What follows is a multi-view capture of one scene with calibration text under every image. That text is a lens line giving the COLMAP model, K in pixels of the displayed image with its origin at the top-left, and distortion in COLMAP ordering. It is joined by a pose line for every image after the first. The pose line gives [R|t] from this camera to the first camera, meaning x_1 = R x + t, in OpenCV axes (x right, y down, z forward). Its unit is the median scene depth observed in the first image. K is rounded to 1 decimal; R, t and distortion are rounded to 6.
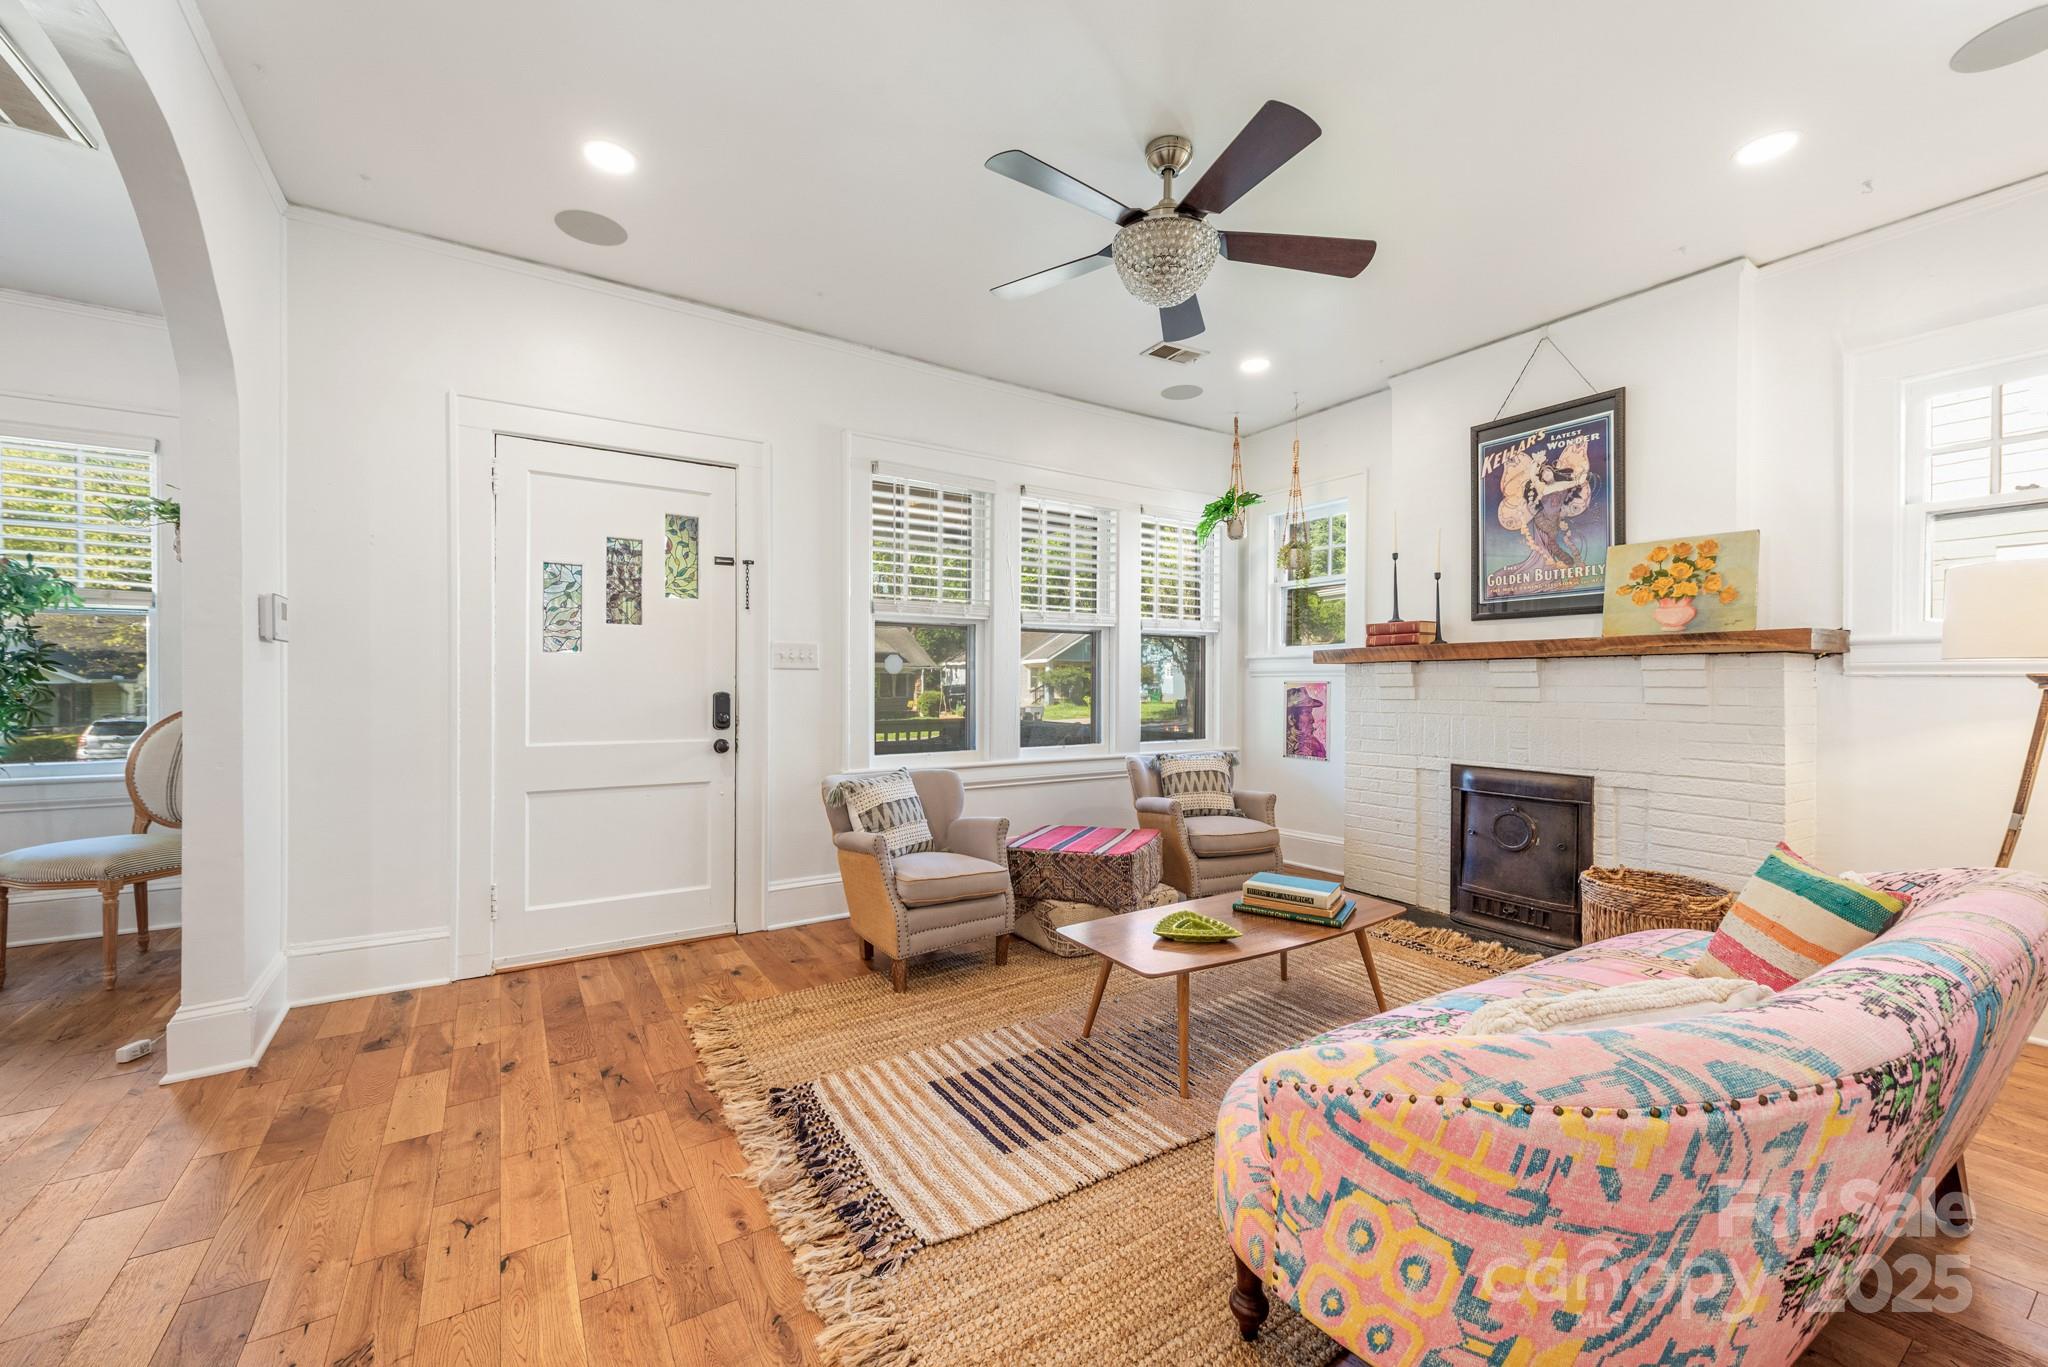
lens RADIAL K [[787.9, 0, 1049.2], [0, 787.9, 684.9], [0, 0, 1]] dist [0.016626, -0.000113]
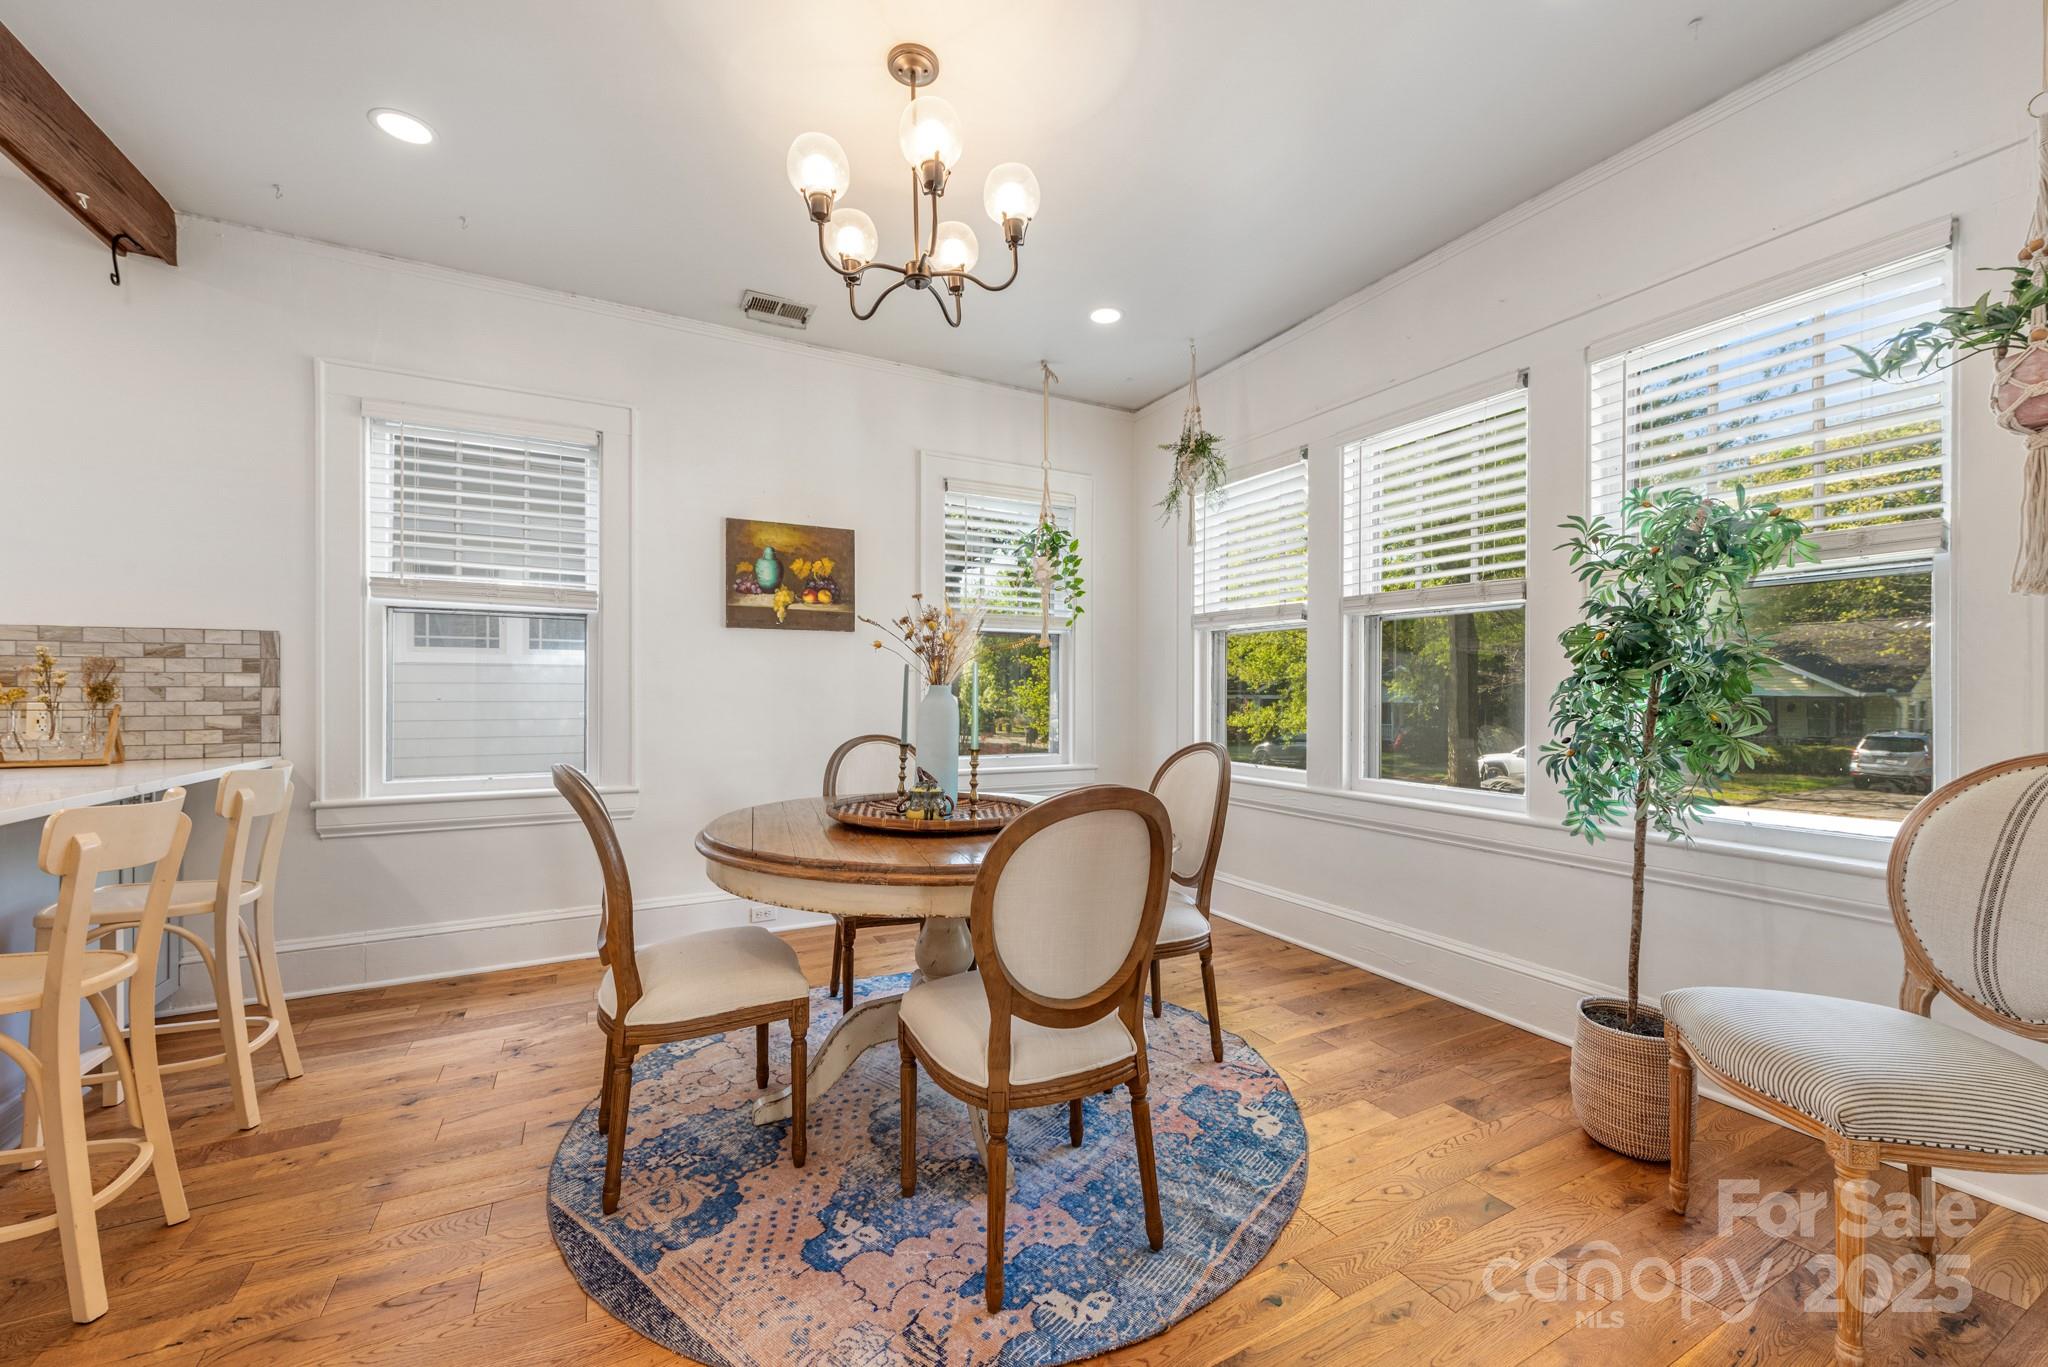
lens RADIAL K [[808.9, 0, 1038.0], [0, 808.9, 676.8], [0, 0, 1]] dist [0.010888, -0.000322]
pose [[-0.091688, -0.017911, -0.995627, -0.554896], [-0.007912, 0.999820, -0.017258, -0.003203], [0.995756, 0.006295, -0.091813, 0.484349]]
